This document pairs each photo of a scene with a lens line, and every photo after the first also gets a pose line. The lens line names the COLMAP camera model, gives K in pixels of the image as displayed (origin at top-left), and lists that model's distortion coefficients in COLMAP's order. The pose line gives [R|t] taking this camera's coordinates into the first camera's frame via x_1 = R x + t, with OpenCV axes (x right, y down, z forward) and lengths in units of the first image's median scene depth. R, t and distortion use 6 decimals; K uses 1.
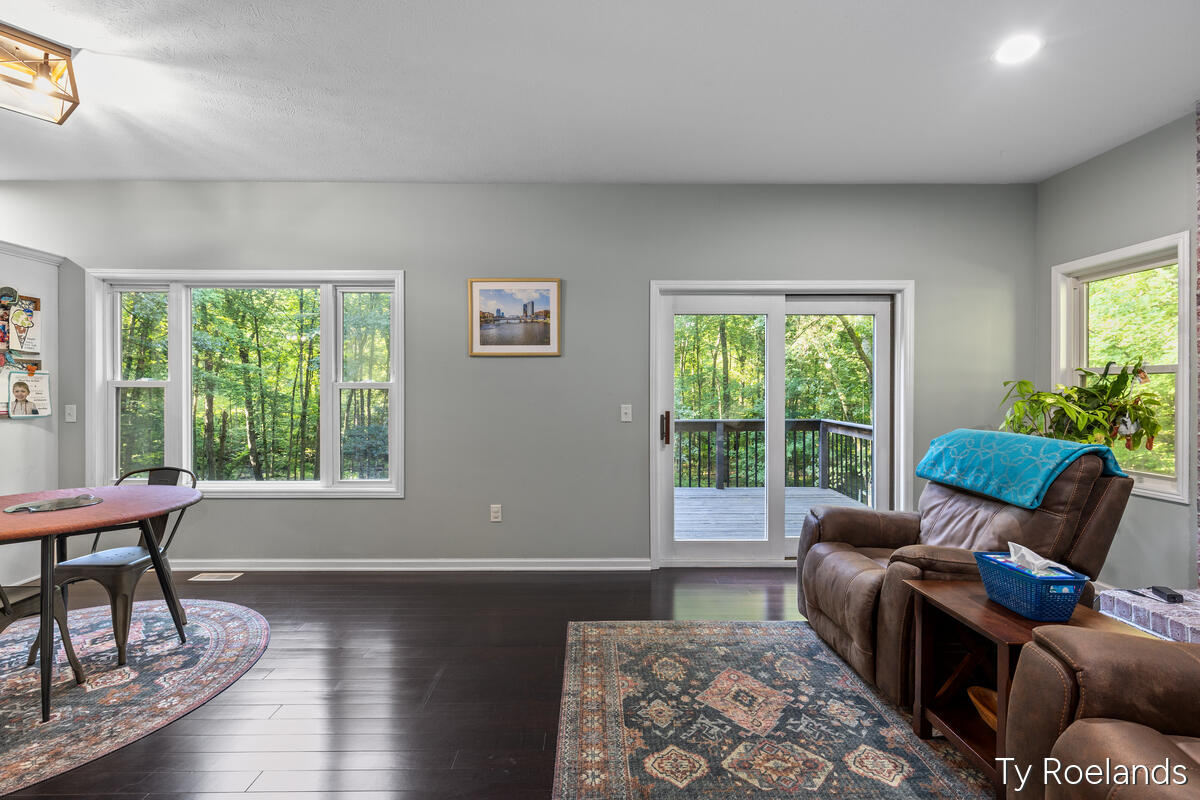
lens RADIAL K [[537.5, 0, 596.0], [0, 537.5, 393.2], [0, 0, 1]] dist [0.003436, 0.000167]
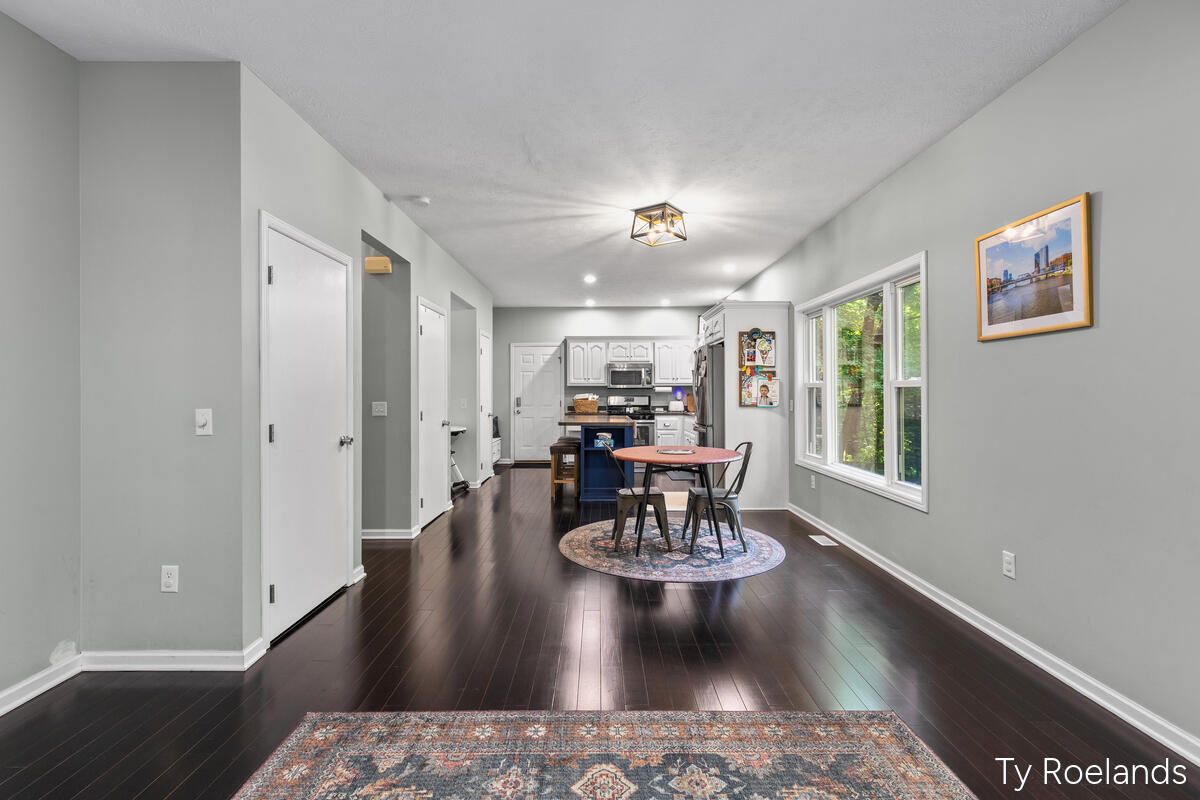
lens RADIAL K [[537.5, 0, 597.5], [0, 537.5, 391.7], [0, 0, 1]] dist [0.003436, 0.000167]
pose [[-0.007681, -0.001500, -0.999969, 0.536270], [-0.006845, 0.999976, -0.001448, 0.005694], [0.999947, 0.006834, -0.007691, 0.493656]]
